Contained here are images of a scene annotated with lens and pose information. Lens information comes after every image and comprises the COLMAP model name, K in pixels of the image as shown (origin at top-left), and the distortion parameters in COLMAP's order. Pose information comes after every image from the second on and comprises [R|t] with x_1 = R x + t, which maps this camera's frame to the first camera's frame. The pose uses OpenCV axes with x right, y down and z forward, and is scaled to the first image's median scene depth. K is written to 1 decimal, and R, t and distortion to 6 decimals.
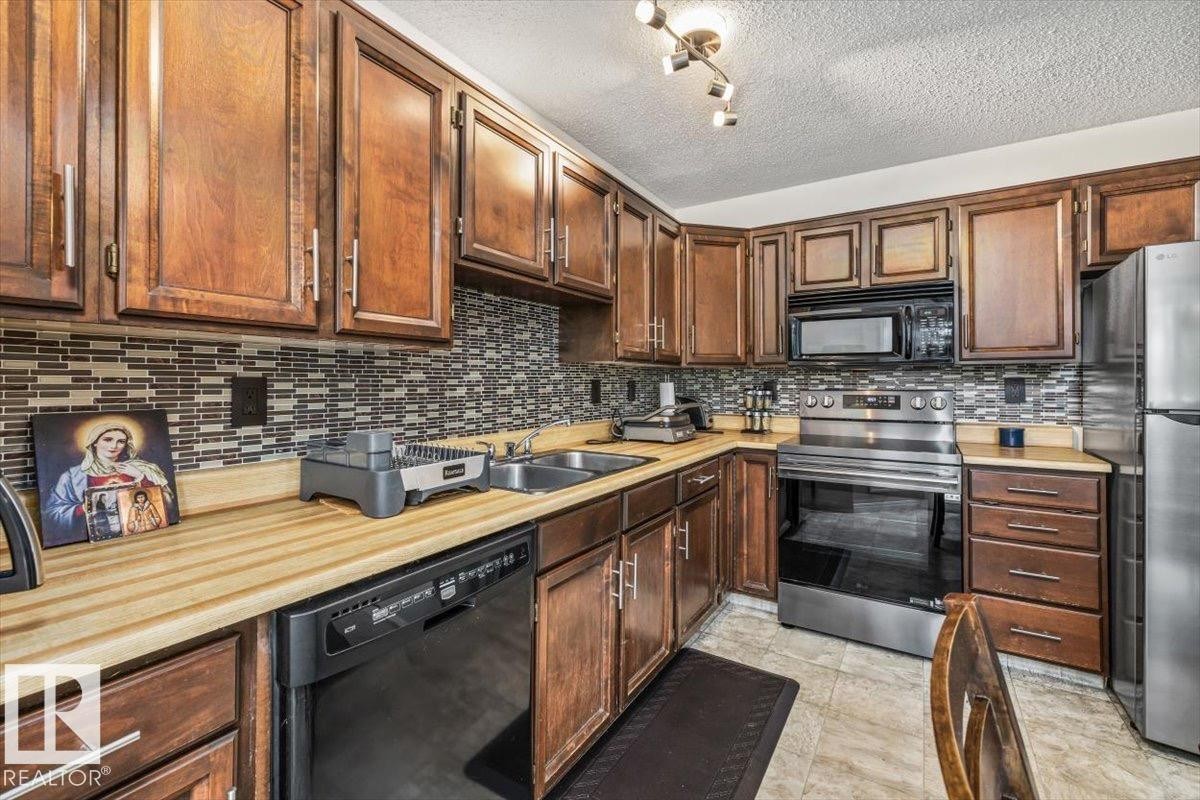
lens RADIAL K [[505.3, 0, 604.8], [0, 505.3, 379.2], [0, 0, 1]] dist [-0.000083, -0.000323]
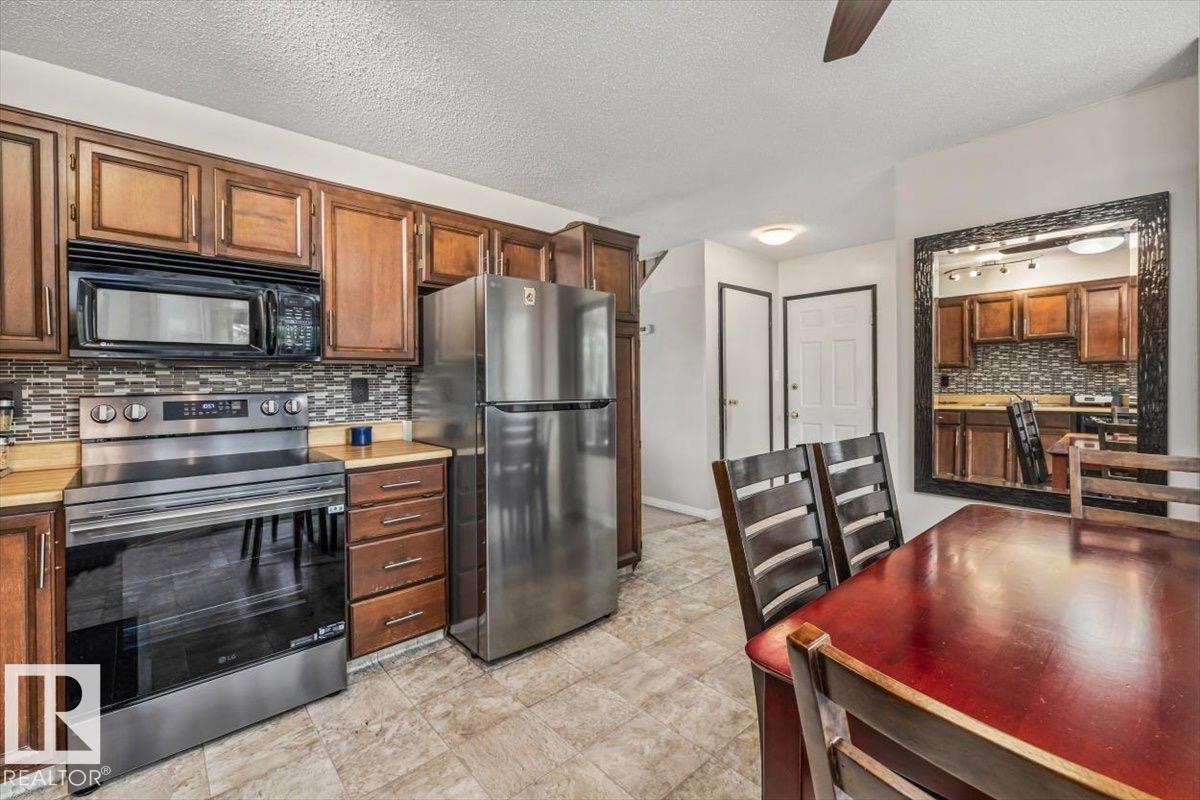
lens RADIAL K [[505.3, 0, 606.4], [0, 505.3, 383.0], [0, 0, 1]] dist [-0.000083, -0.000323]
pose [[0.276433, -0.006311, 0.961013, -0.043093], [0.002243, 0.999980, 0.005922, 0.002325], [-0.961031, 0.000518, 0.276441, 0.240916]]
